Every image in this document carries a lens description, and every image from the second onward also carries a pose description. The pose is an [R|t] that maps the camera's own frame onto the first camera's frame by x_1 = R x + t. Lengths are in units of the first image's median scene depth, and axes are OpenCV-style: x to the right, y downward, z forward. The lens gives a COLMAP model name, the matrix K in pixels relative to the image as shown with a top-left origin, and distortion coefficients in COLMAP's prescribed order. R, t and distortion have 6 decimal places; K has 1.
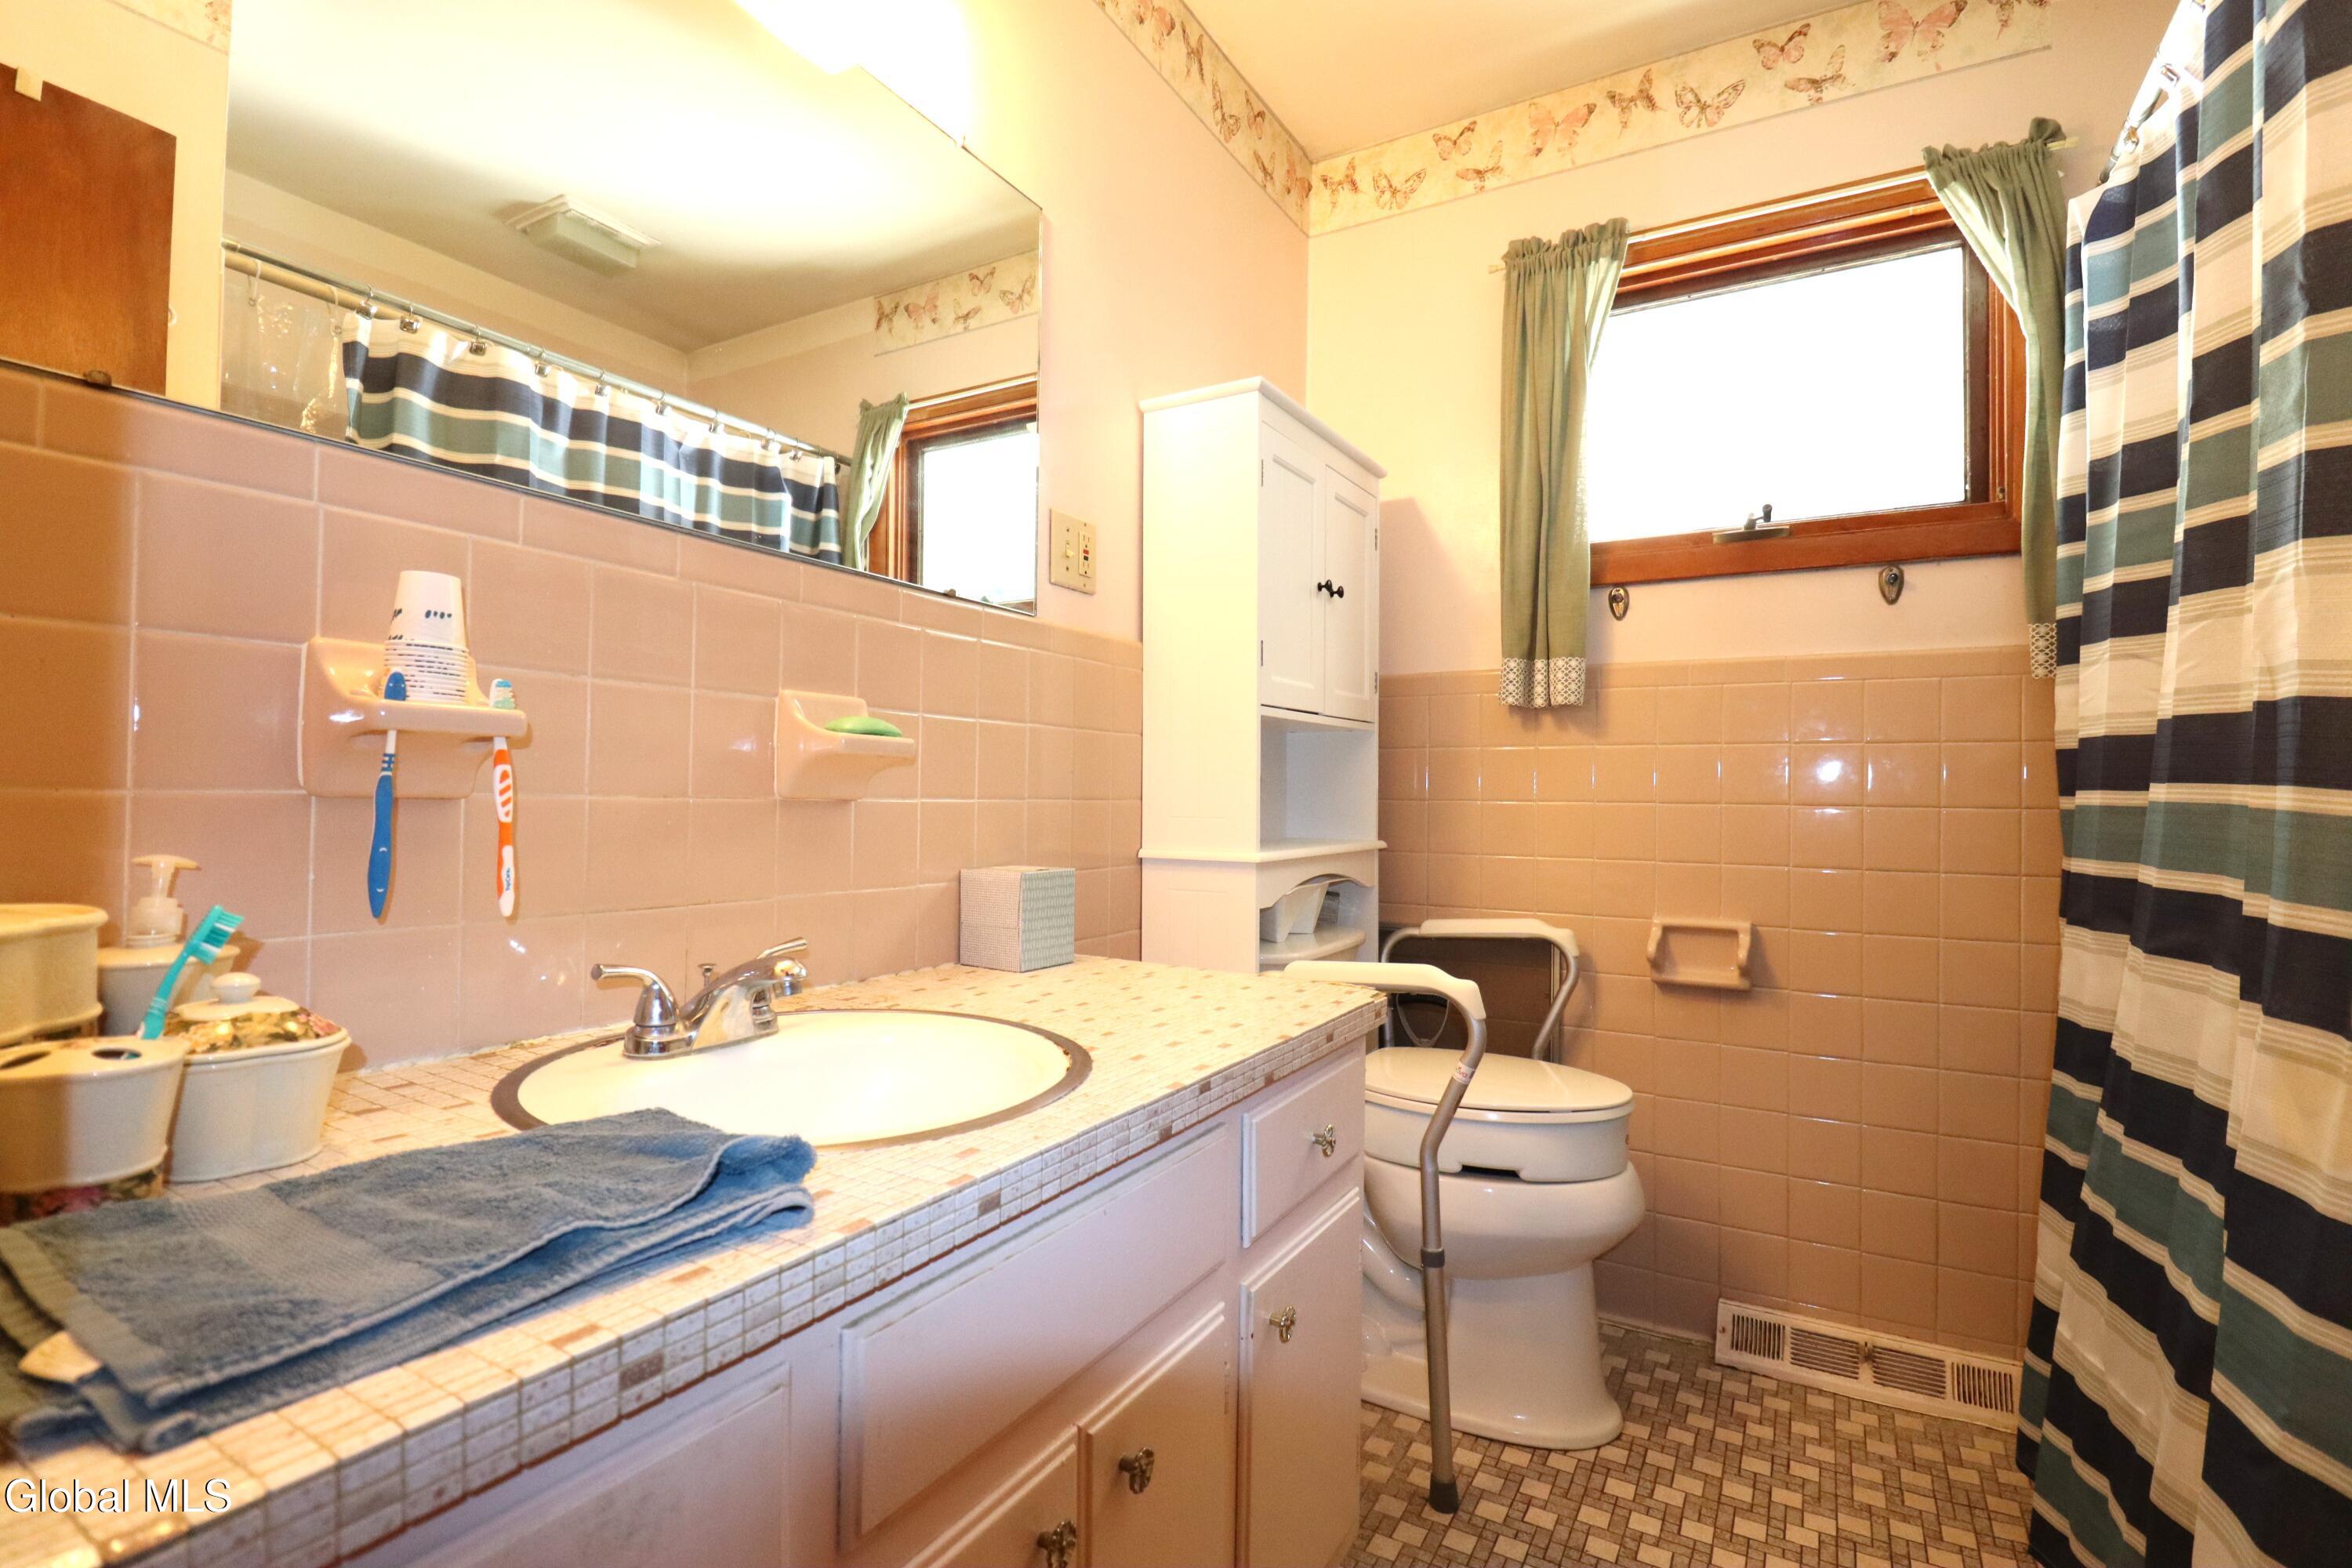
lens RADIAL K [[1090.4, 0, 1156.3], [0, 1090.4, 785.4], [0, 0, 1]] dist [-0.001008, -0.012571]
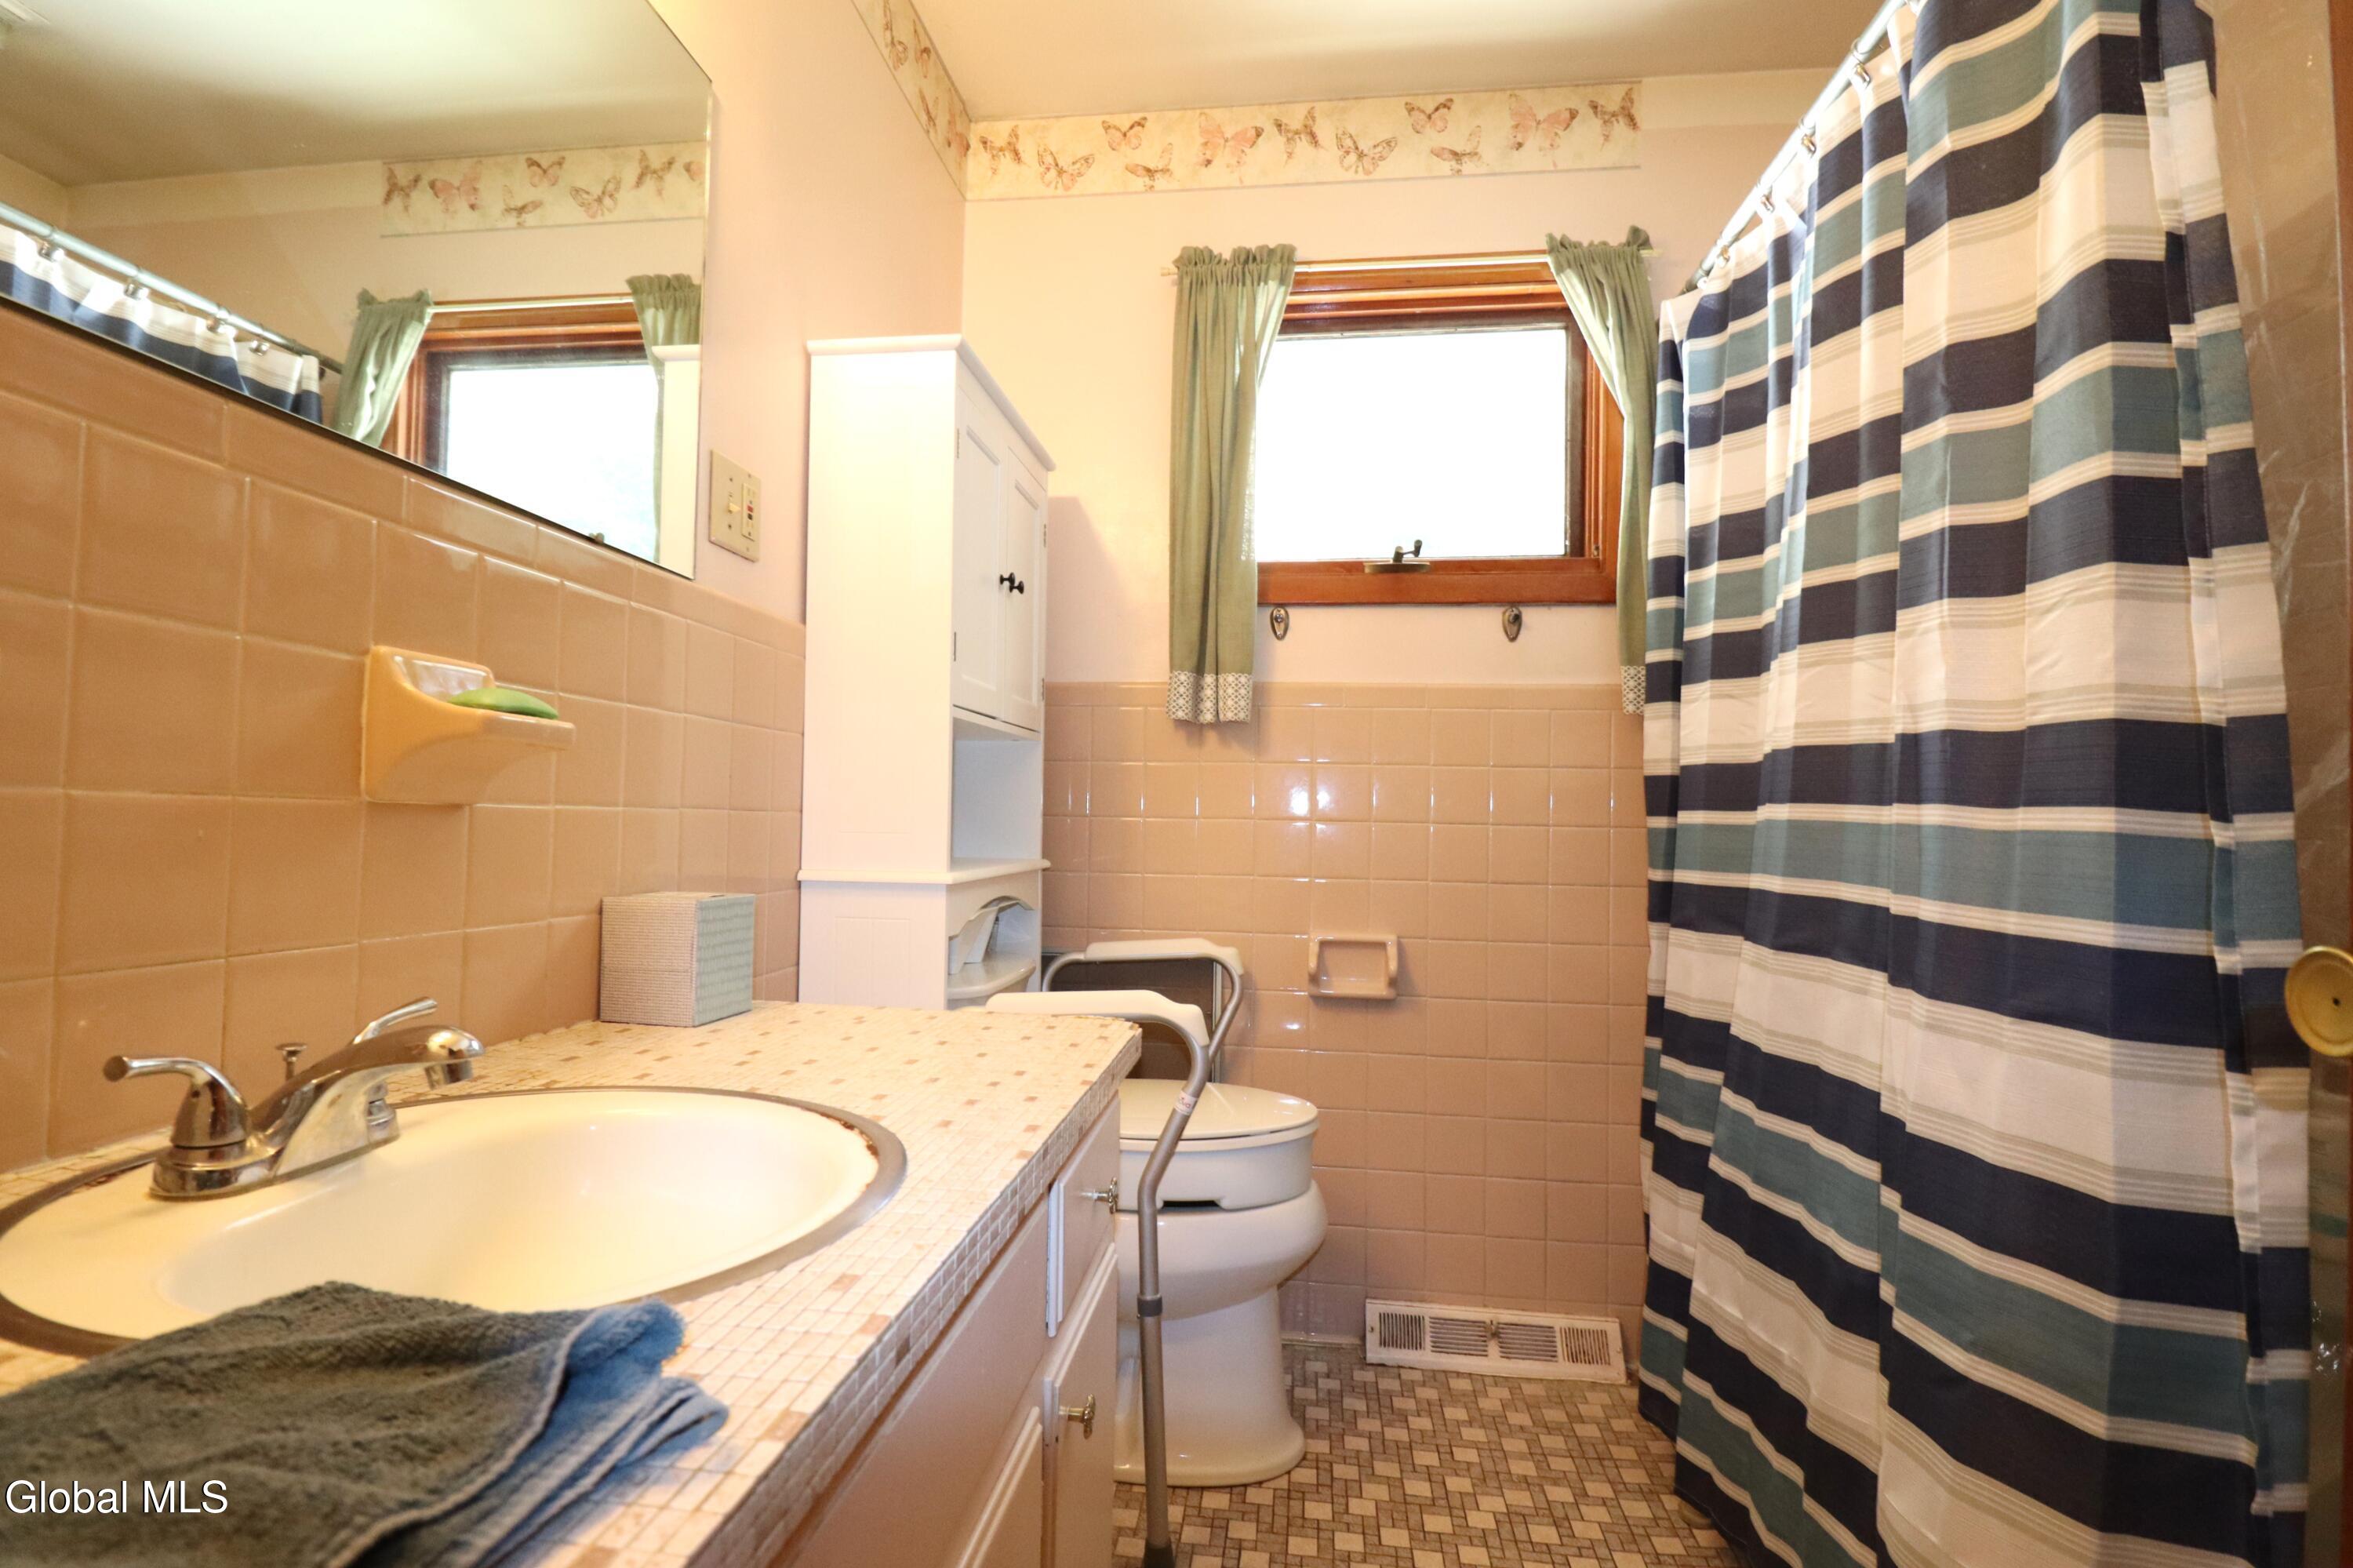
lens RADIAL K [[1144.2, 0, 1174.9], [0, 1144.2, 791.8], [0, 0, 1]] dist [0.000848, -0.014602]
pose [[0.918649, 0.017553, 0.394686, -0.096626], [-0.013163, 0.999818, -0.013827, 0.006319], [-0.394856, 0.007507, 0.918712, 0.073317]]
